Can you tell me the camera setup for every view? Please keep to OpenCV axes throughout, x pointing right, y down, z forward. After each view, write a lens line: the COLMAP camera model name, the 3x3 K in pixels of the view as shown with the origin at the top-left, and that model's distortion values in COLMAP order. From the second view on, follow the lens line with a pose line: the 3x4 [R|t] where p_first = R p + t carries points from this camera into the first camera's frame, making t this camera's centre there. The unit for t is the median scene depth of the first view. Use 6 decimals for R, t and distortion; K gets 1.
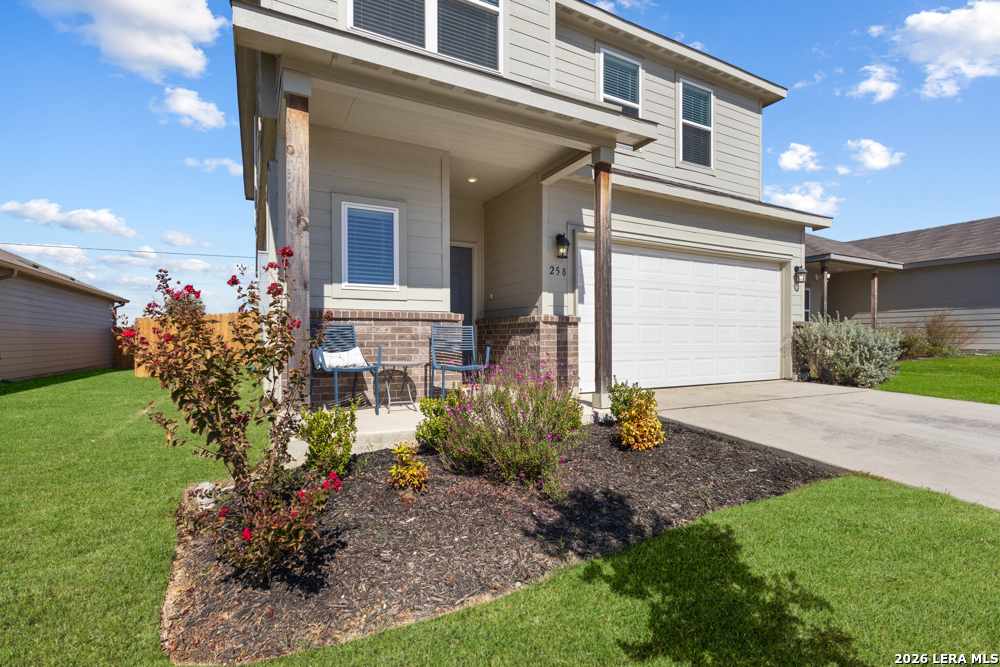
lens RADIAL K [[459.6, 0, 509.9], [0, 459.6, 339.0], [0, 0, 1]] dist [0.001157, 0.000108]
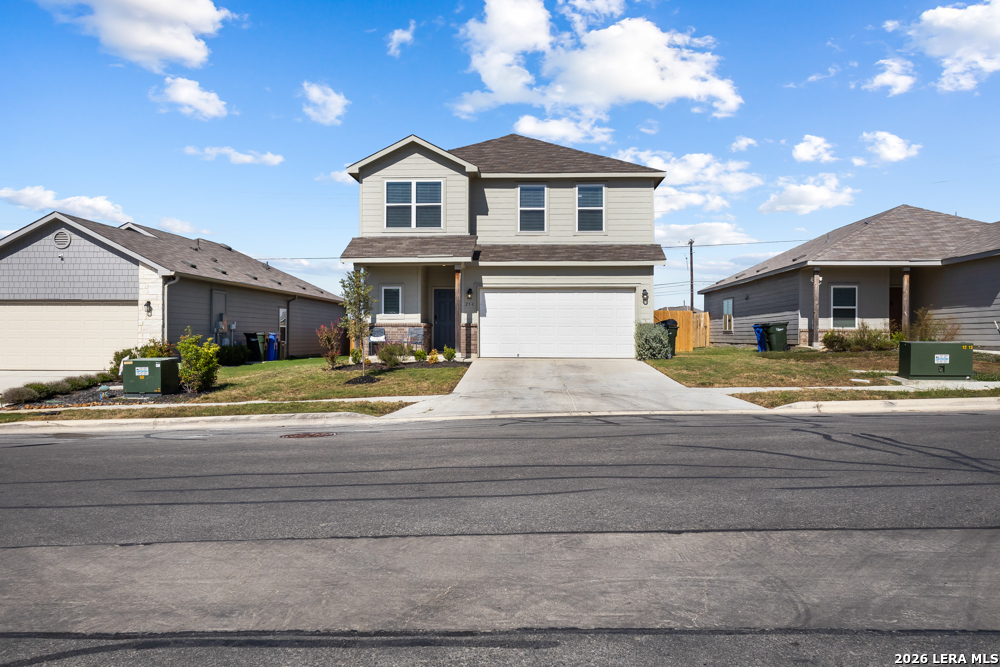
lens RADIAL K [[776.3, 0, 500.0], [0, 776.3, 333.5], [0, 0, 1]] dist [0.001479, -0.000230]
pose [[0.855446, -0.000164, -0.517891, 2.597941], [-0.005638, 0.999938, -0.009629, 0.044130], [0.517861, 0.011157, 0.855392, -2.610960]]
